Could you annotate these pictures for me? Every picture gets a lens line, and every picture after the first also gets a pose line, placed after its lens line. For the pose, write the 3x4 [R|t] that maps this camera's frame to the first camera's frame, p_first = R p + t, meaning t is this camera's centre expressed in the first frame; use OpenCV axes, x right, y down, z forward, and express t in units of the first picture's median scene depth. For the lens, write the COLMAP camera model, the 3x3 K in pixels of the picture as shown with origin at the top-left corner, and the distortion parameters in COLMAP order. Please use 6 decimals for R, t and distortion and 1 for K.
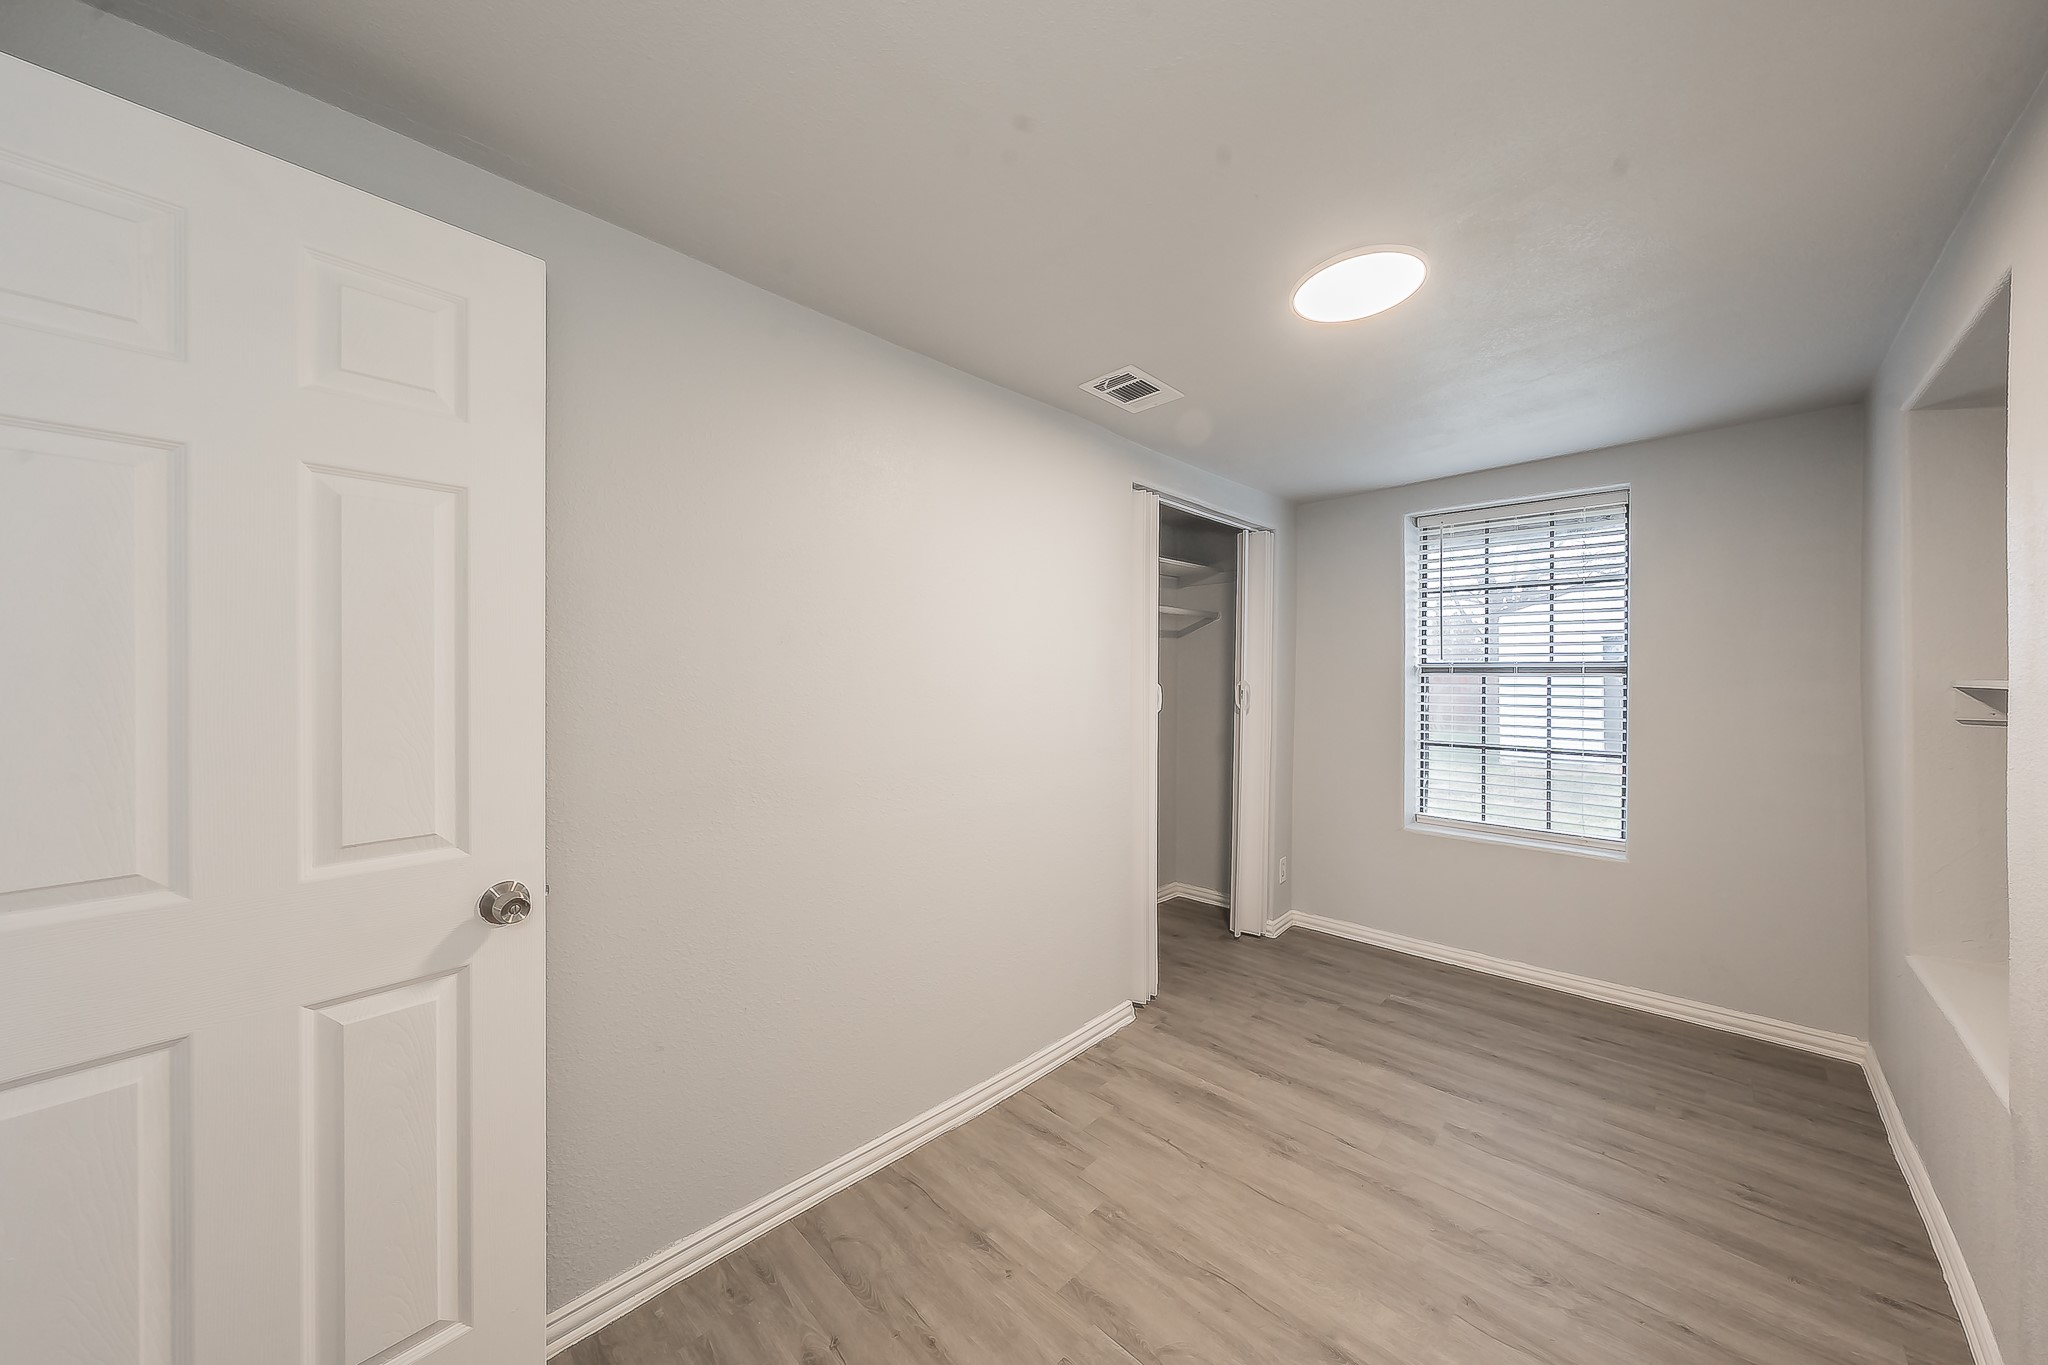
lens RADIAL K [[716.2, 0, 1018.3], [0, 716.2, 676.8], [0, 0, 1]] dist [0.002301, 0.000144]
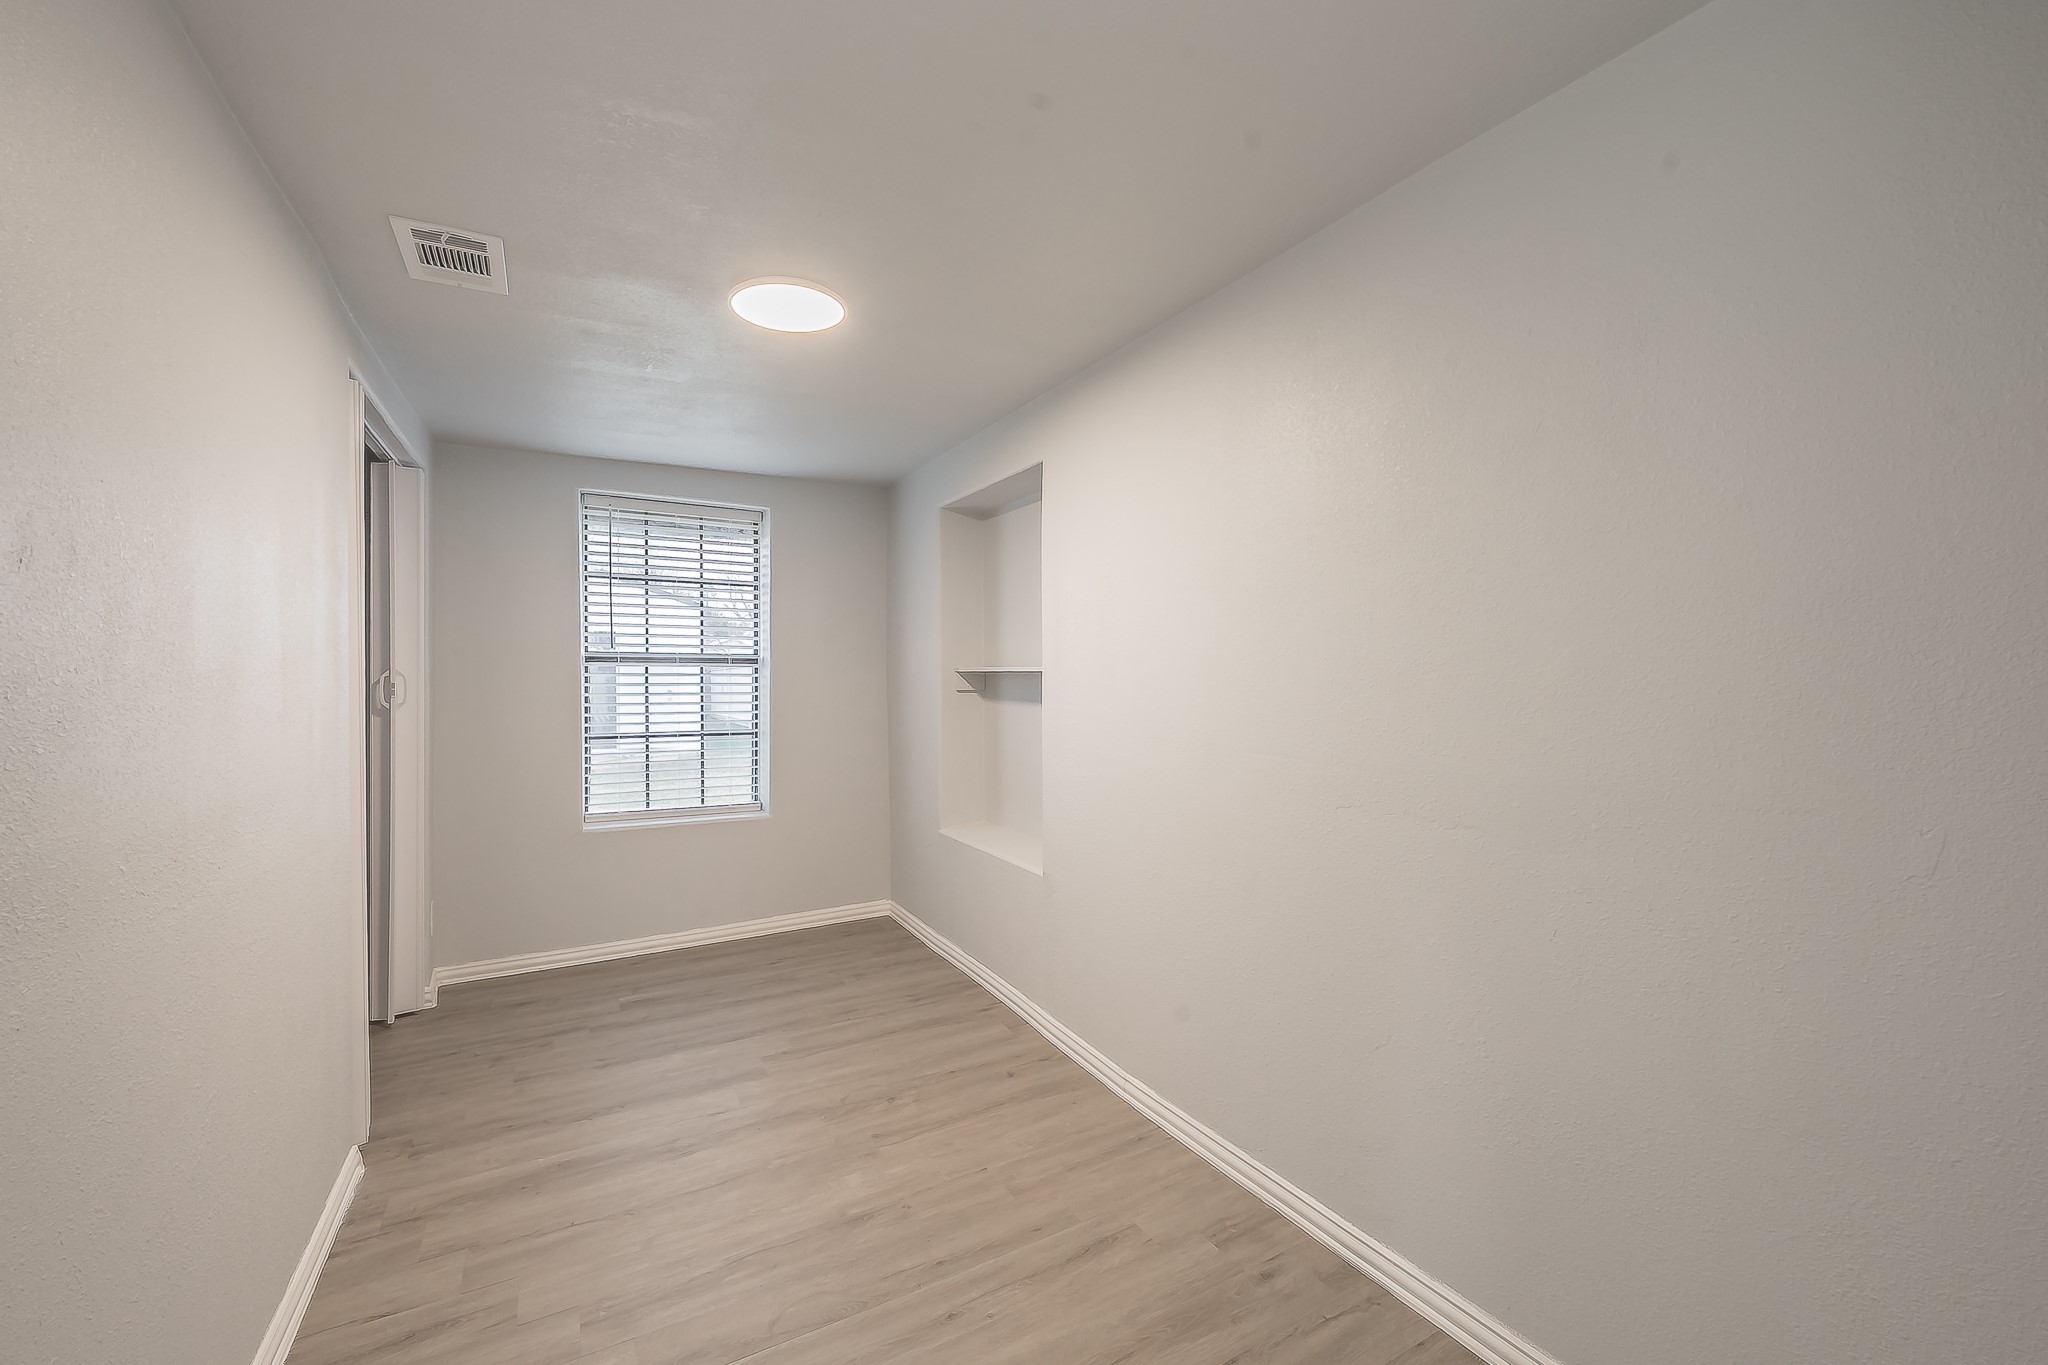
lens RADIAL K [[822.9, 0, 1073.3], [0, 822.9, 690.2], [0, 0, 1]] dist [-0.000024, 0.000109]
pose [[0.241189, -0.019548, 0.970281, -0.442971], [0.001866, 0.999805, 0.019679, 0.015746], [-0.970476, -0.002936, 0.241178, 0.176263]]
